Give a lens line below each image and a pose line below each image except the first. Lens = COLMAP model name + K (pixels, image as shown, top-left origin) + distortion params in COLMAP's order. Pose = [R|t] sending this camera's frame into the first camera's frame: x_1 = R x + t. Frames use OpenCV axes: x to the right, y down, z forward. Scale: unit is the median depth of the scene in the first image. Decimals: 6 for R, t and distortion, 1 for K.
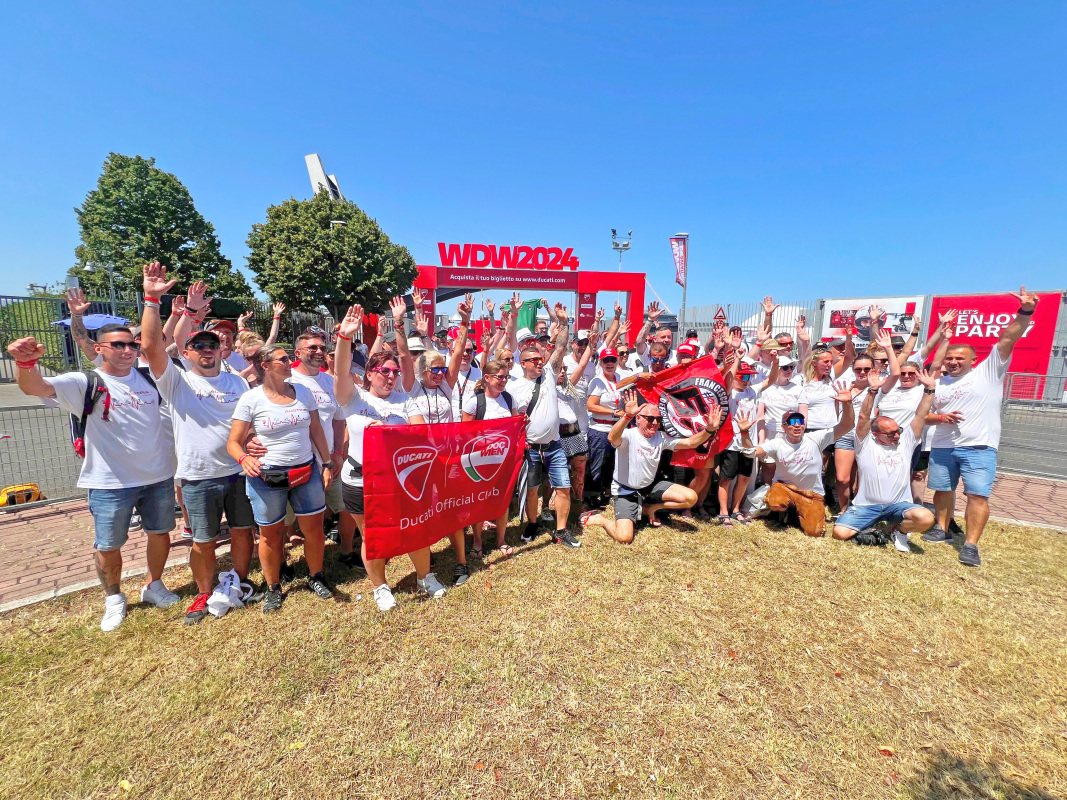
lens RADIAL K [[432.4, 0, 533.7], [0, 432.4, 399.5], [0, 0, 1]] dist [0.000745, -0.000035]
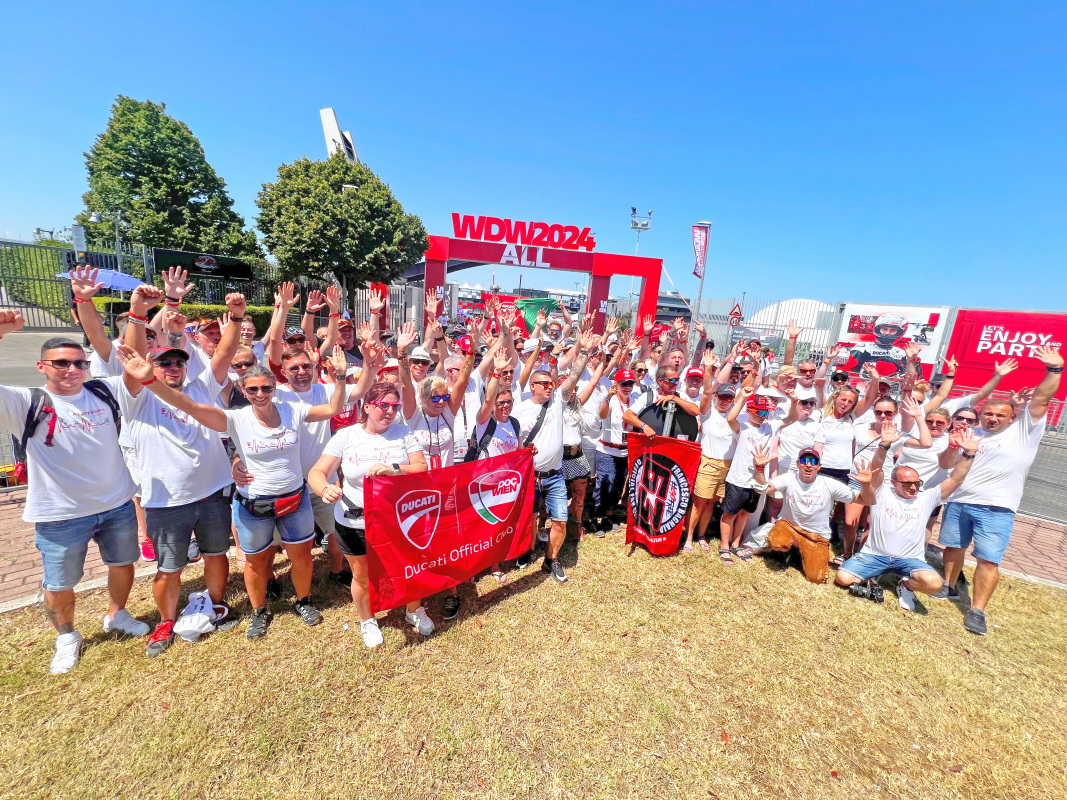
lens RADIAL K [[433.3, 0, 531.8], [0, 433.3, 399.1], [0, 0, 1]] dist [-0.000435, 0.000264]
pose [[0.997034, 0.076344, -0.009777, -0.010000], [-0.075628, 0.995341, 0.059814, -0.104270], [0.014297, -0.058897, 0.998162, 0.043398]]
